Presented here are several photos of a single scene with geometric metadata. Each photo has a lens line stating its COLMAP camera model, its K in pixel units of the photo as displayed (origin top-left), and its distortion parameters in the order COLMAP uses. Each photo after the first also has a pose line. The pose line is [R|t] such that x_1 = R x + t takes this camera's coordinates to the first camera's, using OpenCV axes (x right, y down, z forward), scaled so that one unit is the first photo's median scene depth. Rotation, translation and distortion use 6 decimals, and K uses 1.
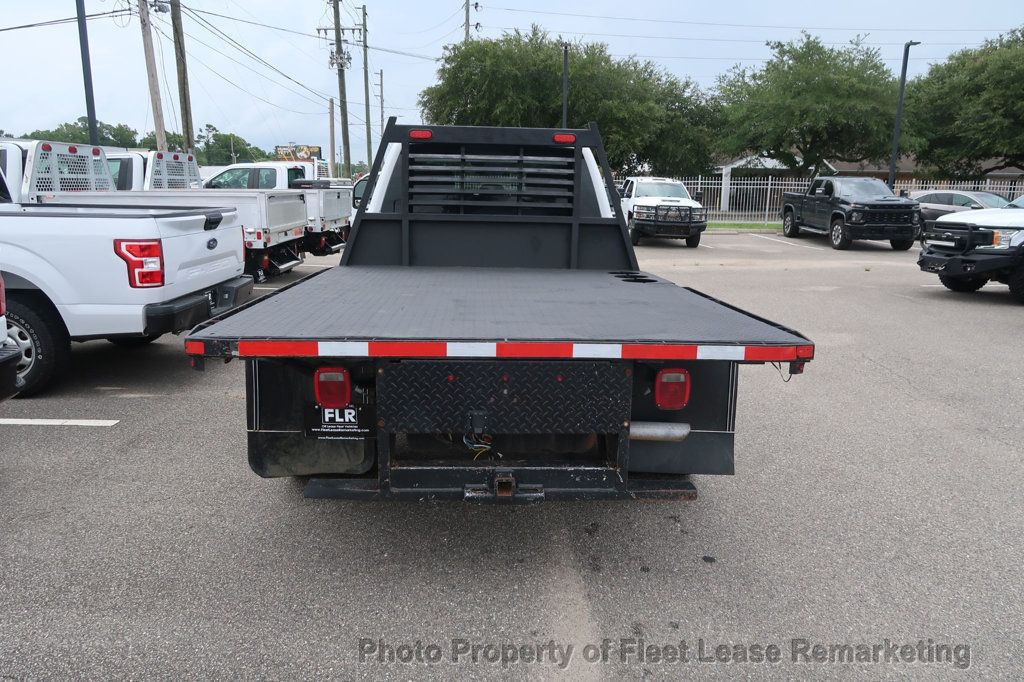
lens RADIAL K [[705.0, 0, 512.9], [0, 705.0, 340.3], [0, 0, 1]] dist [-0.027180, 0.007915]
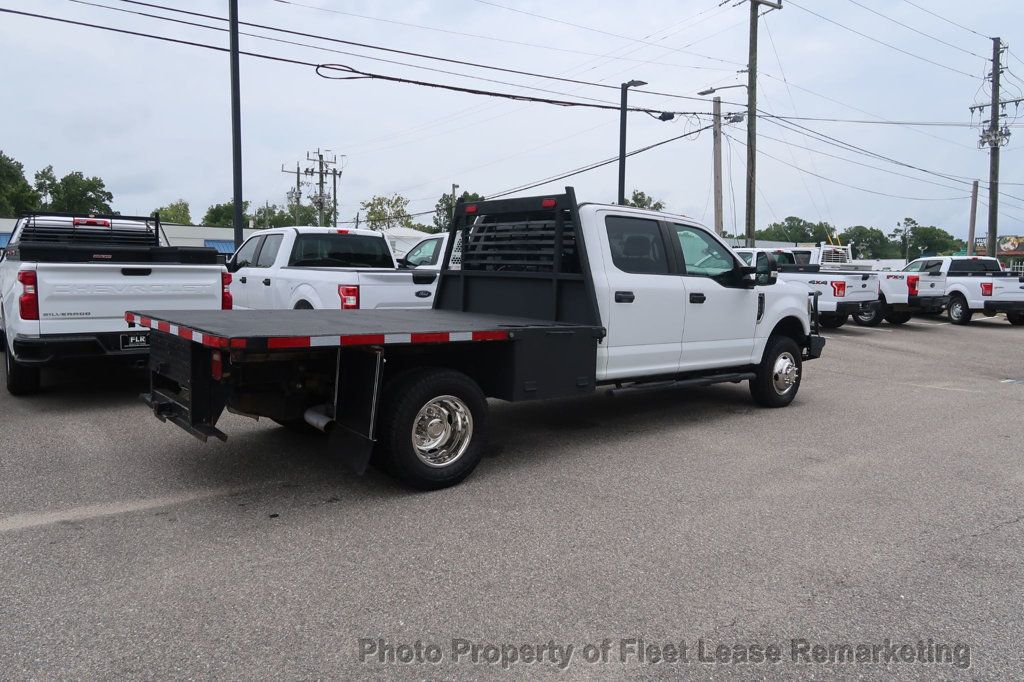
lens RADIAL K [[705.0, 0, 509.2], [0, 705.0, 341.6], [0, 0, 1]] dist [-0.027180, 0.007915]
pose [[0.602690, 0.075517, -0.794394, 0.195939], [-0.177479, 0.983263, -0.041178, -0.002983], [0.777989, 0.165806, 0.606005, 0.065486]]
